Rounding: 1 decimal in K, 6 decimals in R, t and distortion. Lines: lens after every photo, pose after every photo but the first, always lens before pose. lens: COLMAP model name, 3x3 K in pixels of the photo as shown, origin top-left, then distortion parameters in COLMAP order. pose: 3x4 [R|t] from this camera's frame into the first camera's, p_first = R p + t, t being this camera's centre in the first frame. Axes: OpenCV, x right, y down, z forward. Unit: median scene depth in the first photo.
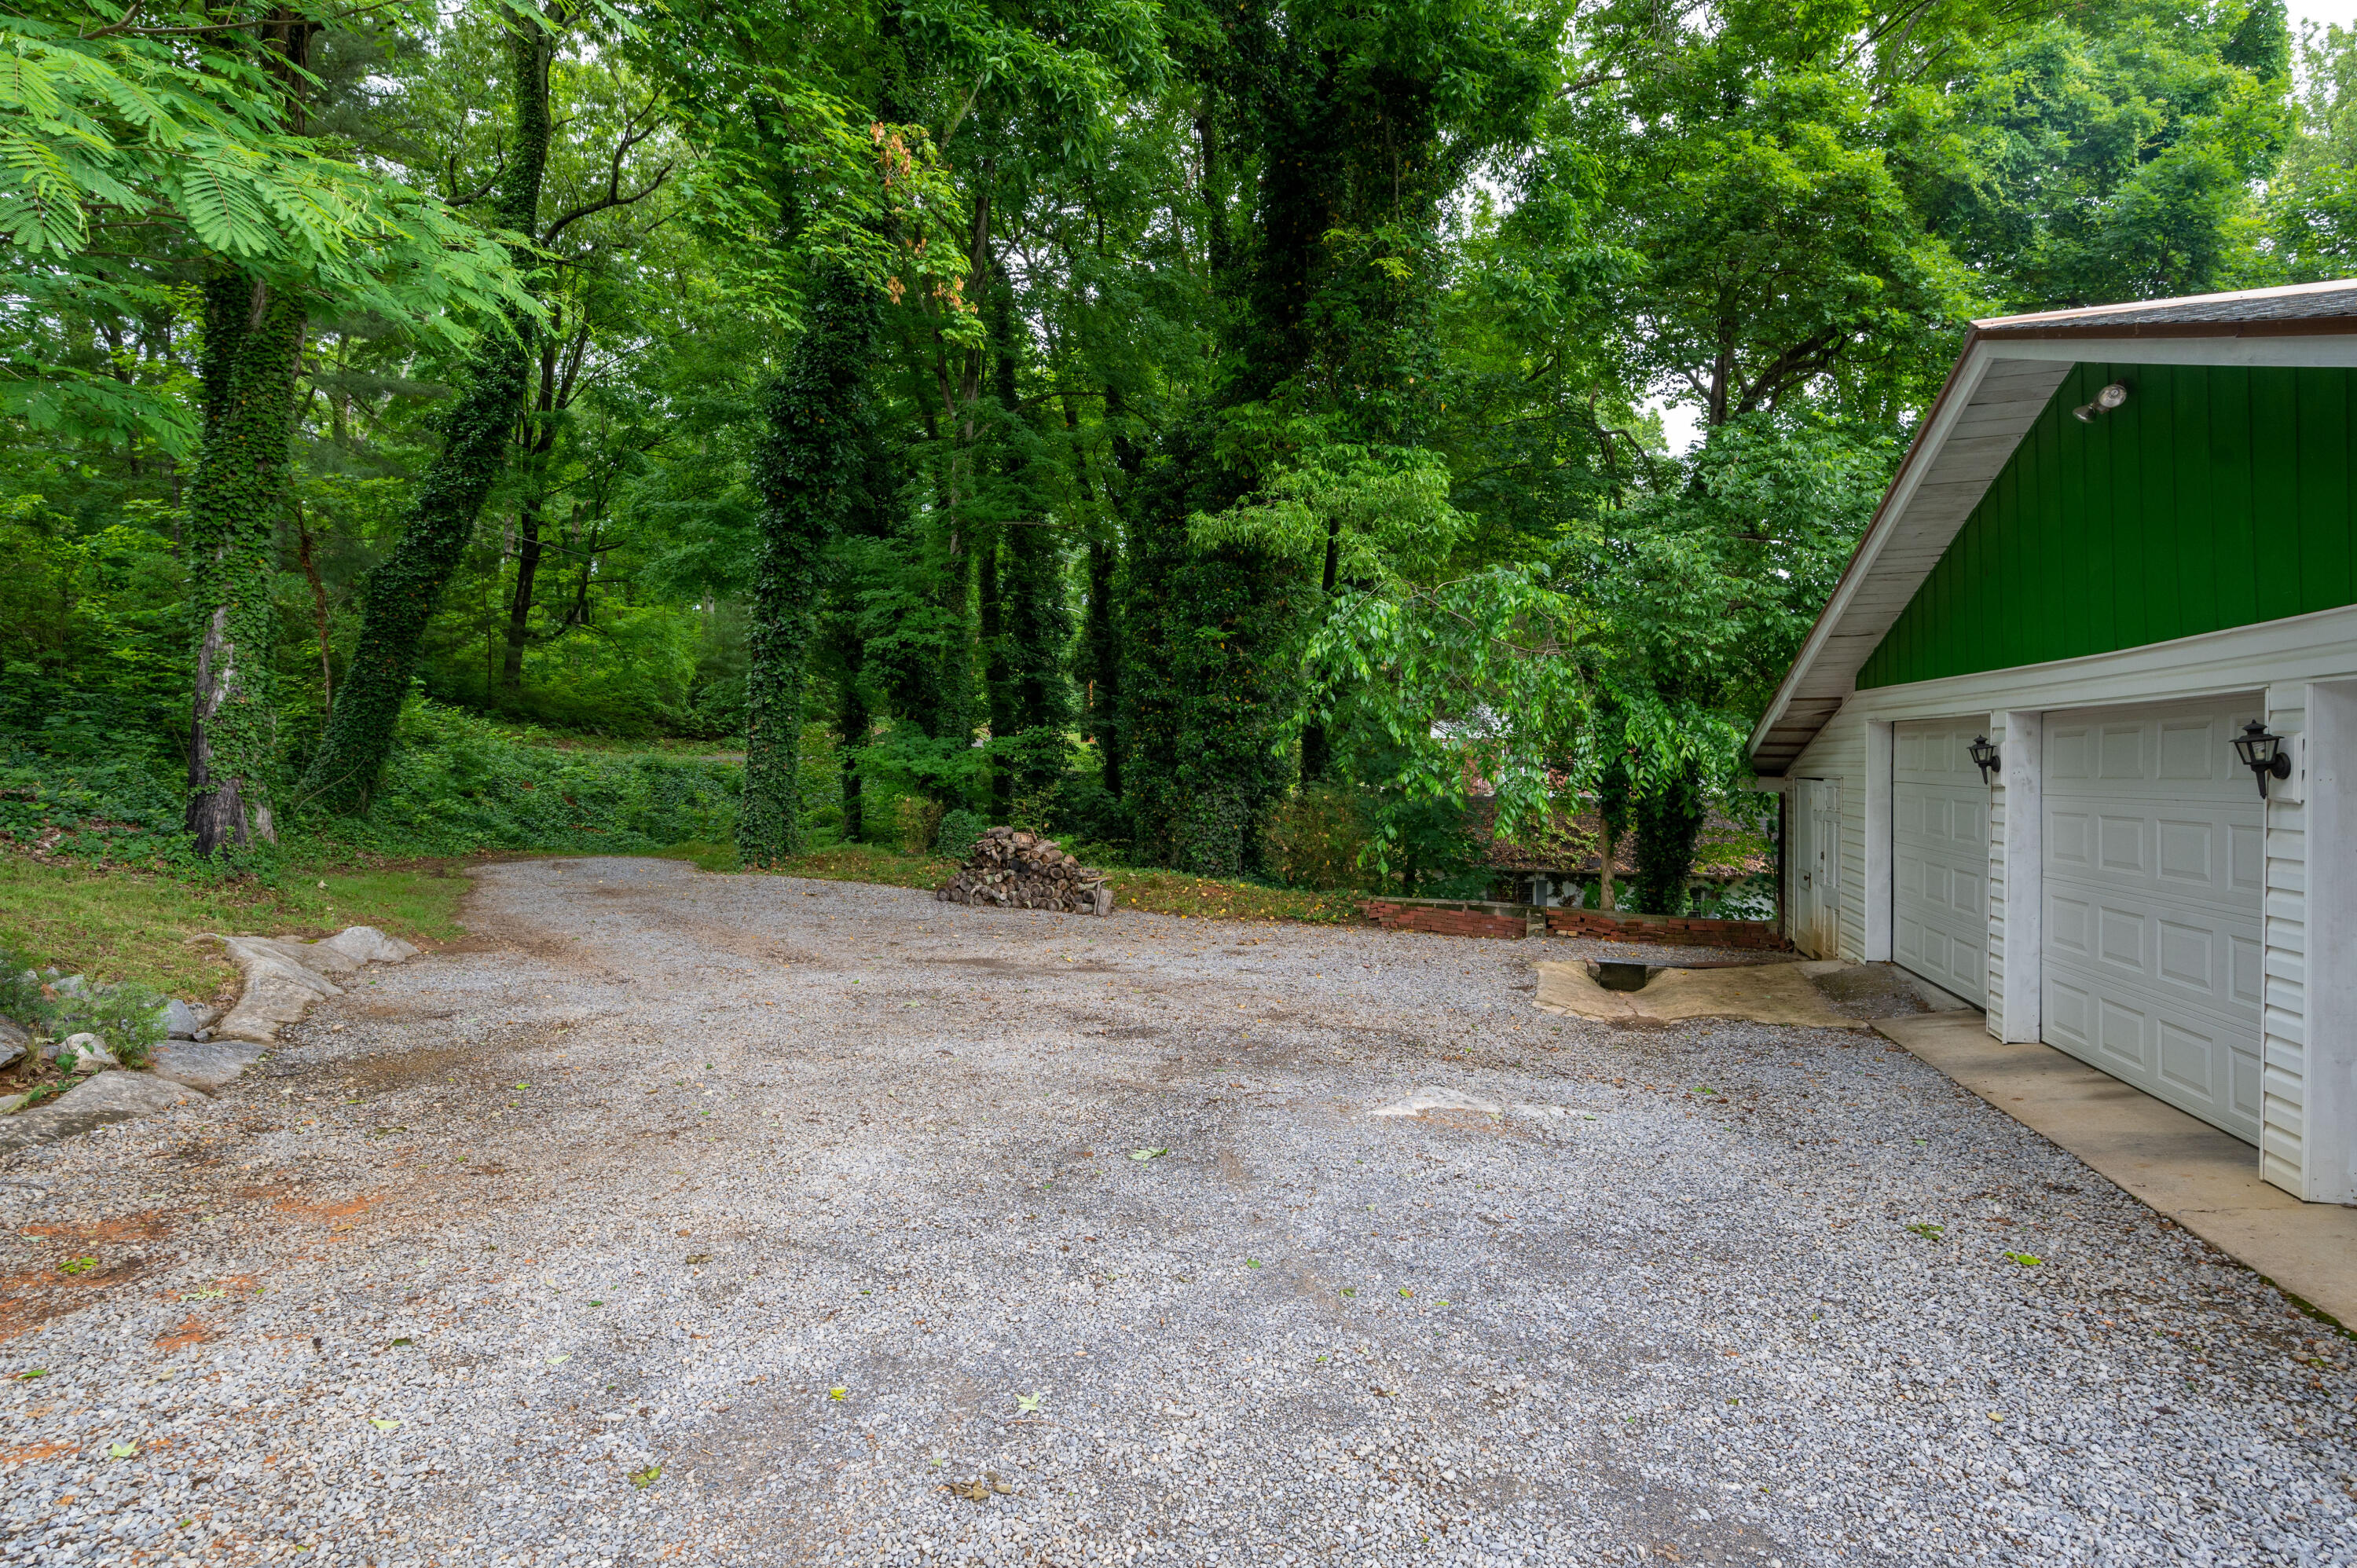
lens RADIAL K [[1208.5, 0, 1182.3], [0, 1208.5, 770.6], [0, 0, 1]] dist [0.005958, -0.000600]
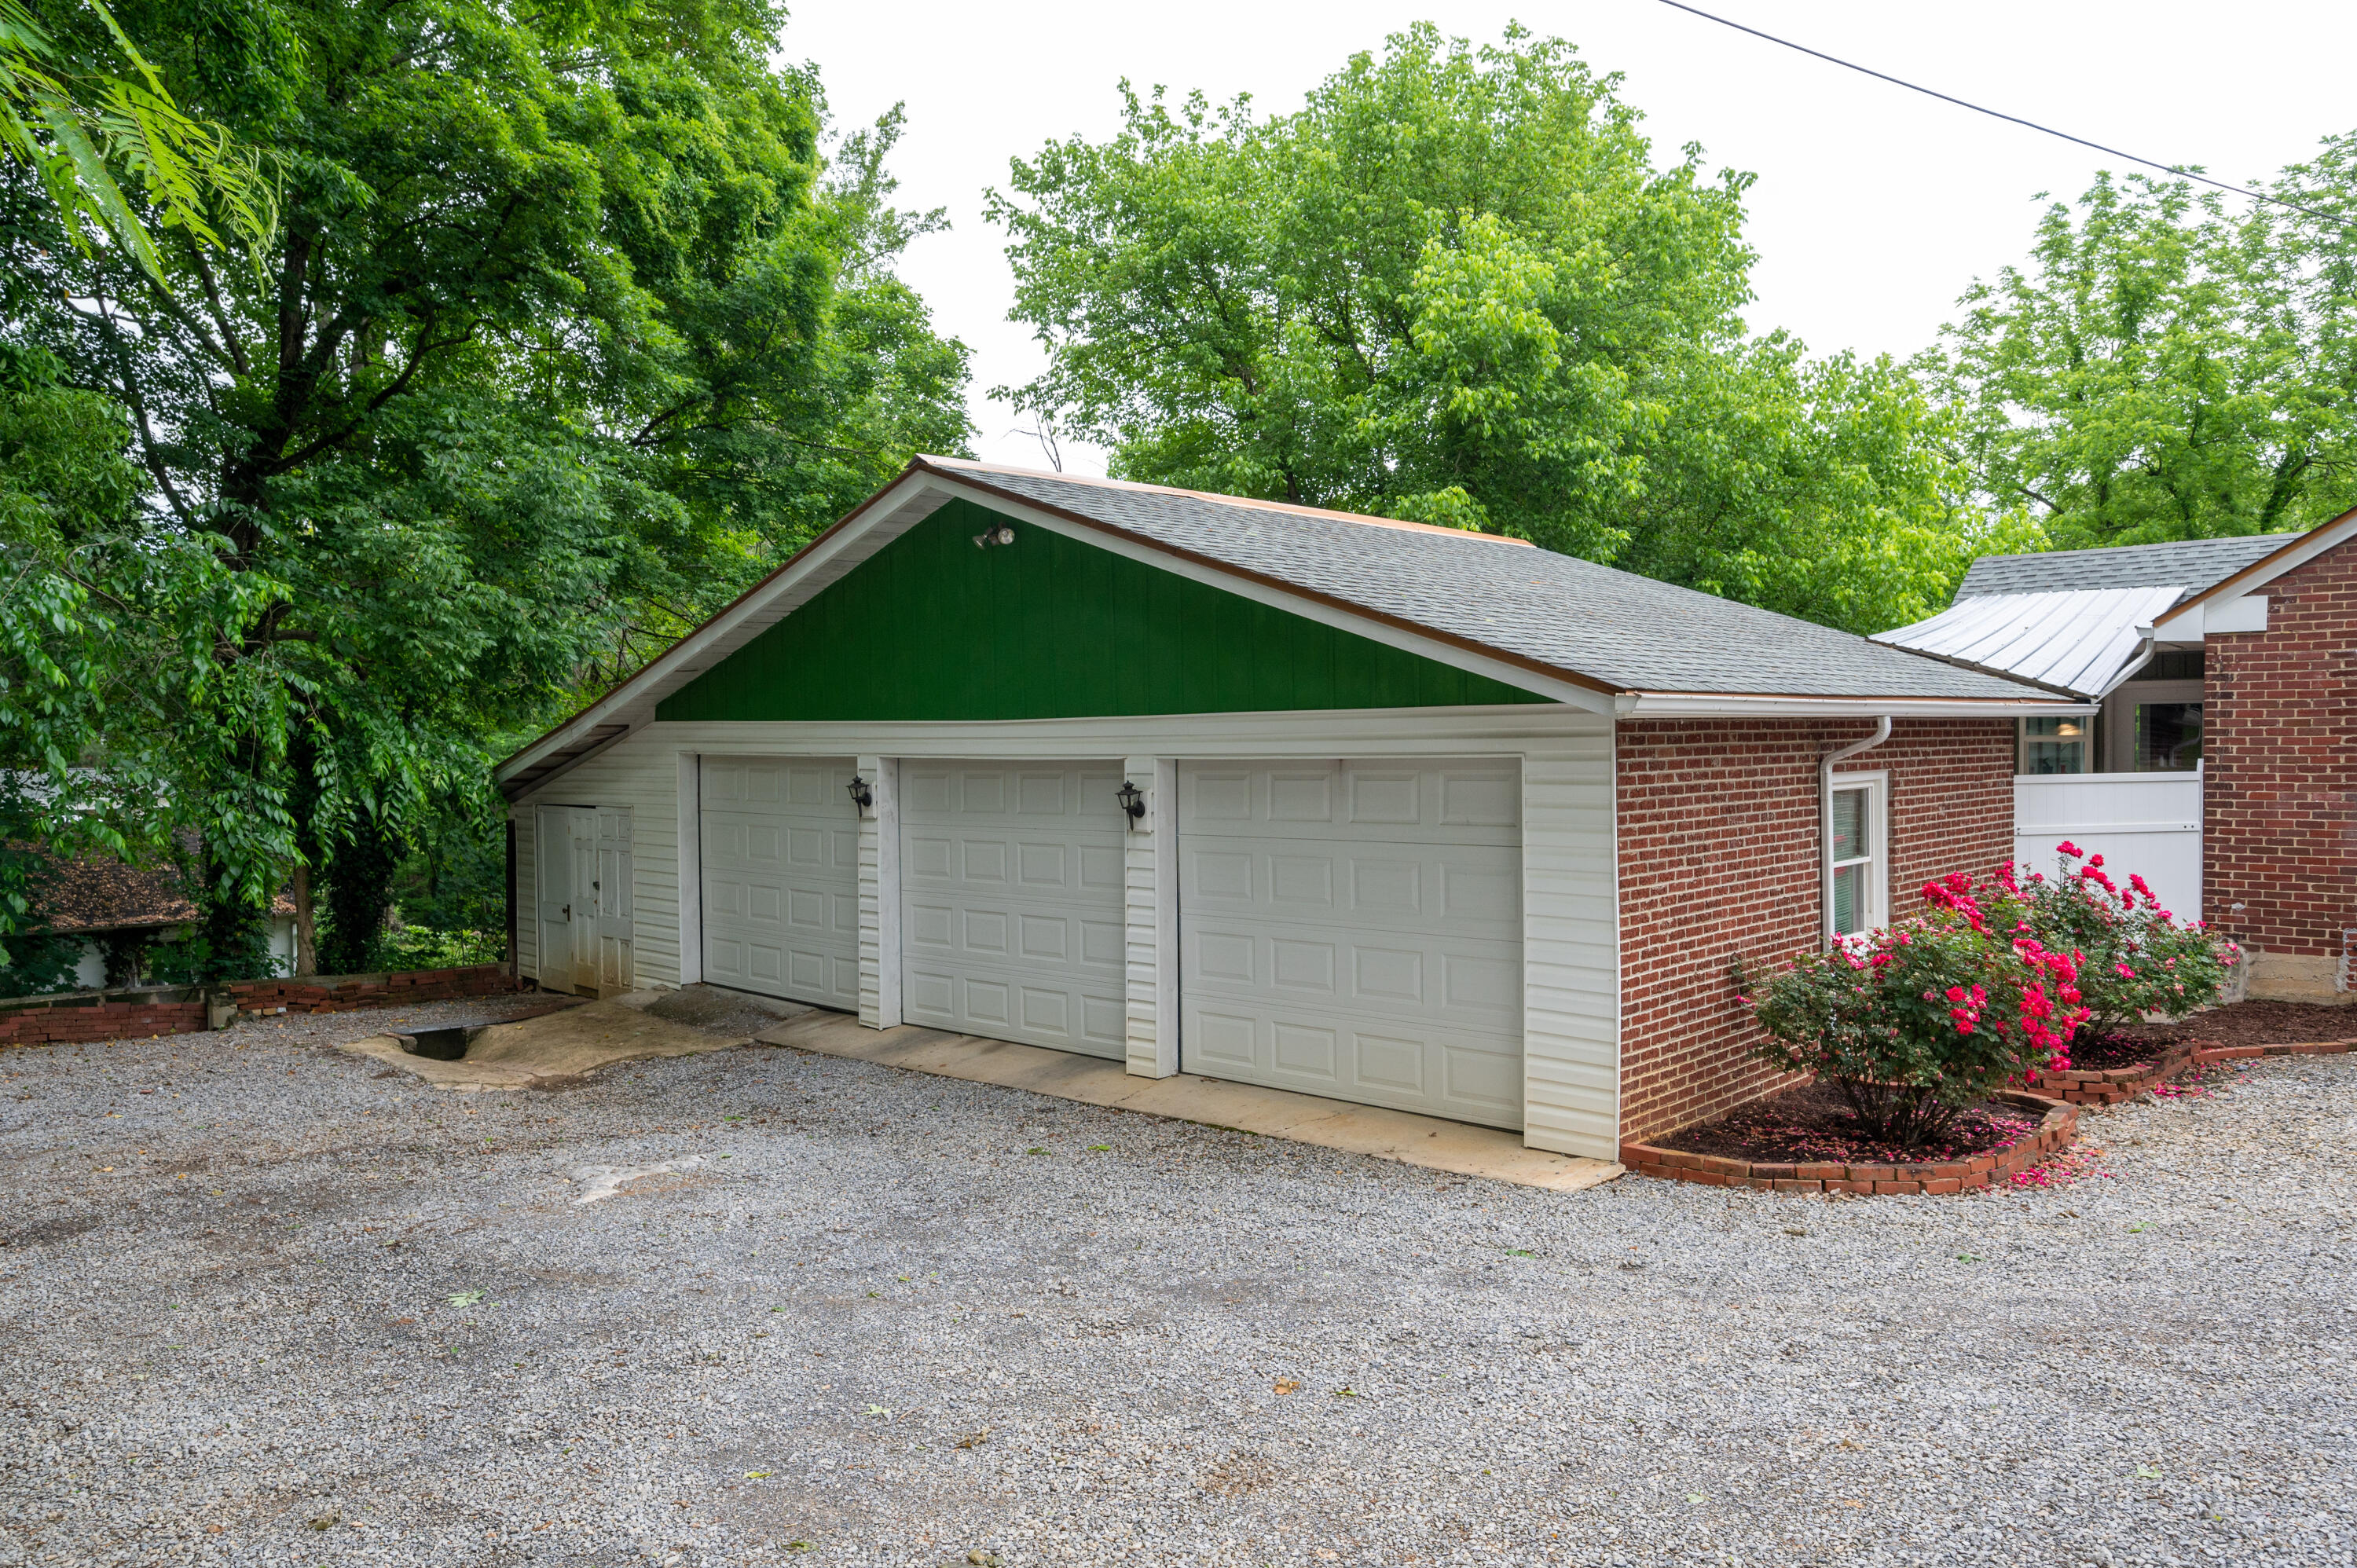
lens RADIAL K [[1584.3, 0, 1182.4], [0, 1584.3, 782.6], [0, 0, 1]] dist [0.005458, 0.004117]
pose [[0.454475, -0.028056, 0.890318, -0.744200], [0.013197, 0.999606, 0.024763, -0.073170], [-0.890662, 0.000495, 0.454666, 0.009867]]
